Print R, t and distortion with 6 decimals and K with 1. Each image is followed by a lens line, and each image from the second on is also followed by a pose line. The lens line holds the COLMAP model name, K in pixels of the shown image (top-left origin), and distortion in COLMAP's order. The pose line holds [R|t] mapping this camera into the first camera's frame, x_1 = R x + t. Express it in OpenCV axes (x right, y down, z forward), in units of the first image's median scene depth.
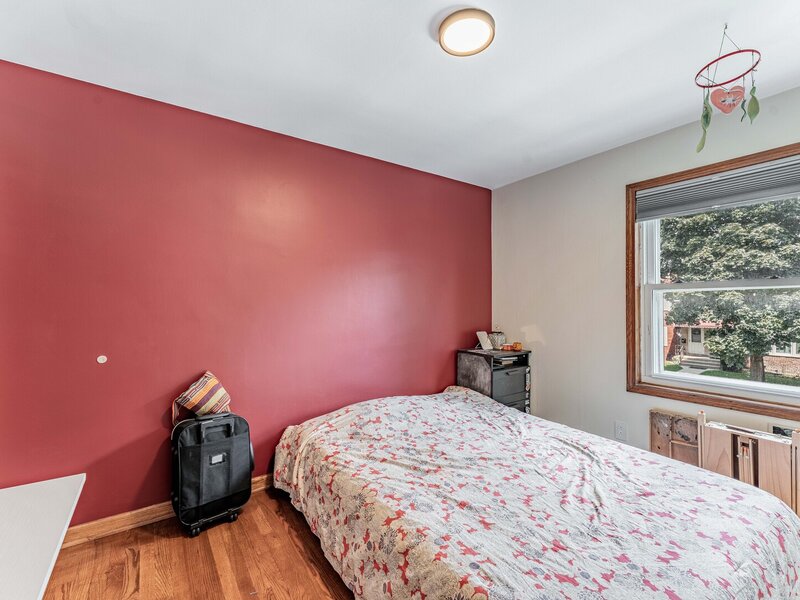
lens RADIAL K [[366.1, 0, 395.2], [0, 366.1, 302.4], [0, 0, 1]] dist [0.005030, -0.001081]
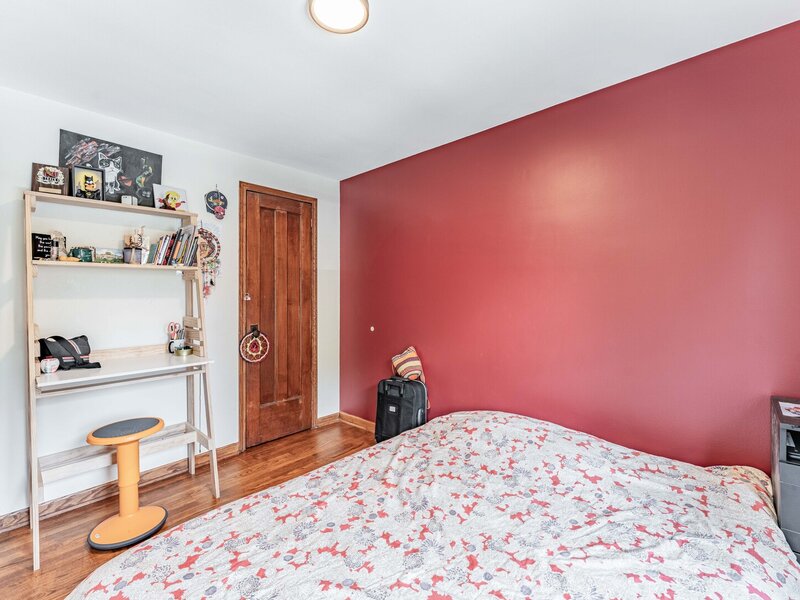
lens RADIAL K [[366.1, 0, 394.8], [0, 366.1, 297.6], [0, 0, 1]] dist [0.005030, -0.001081]
pose [[0.206765, 0.008502, -0.978354, 0.863256], [0.010772, 0.999882, 0.010965, -0.006990], [0.978331, -0.012806, 0.206649, 0.730116]]
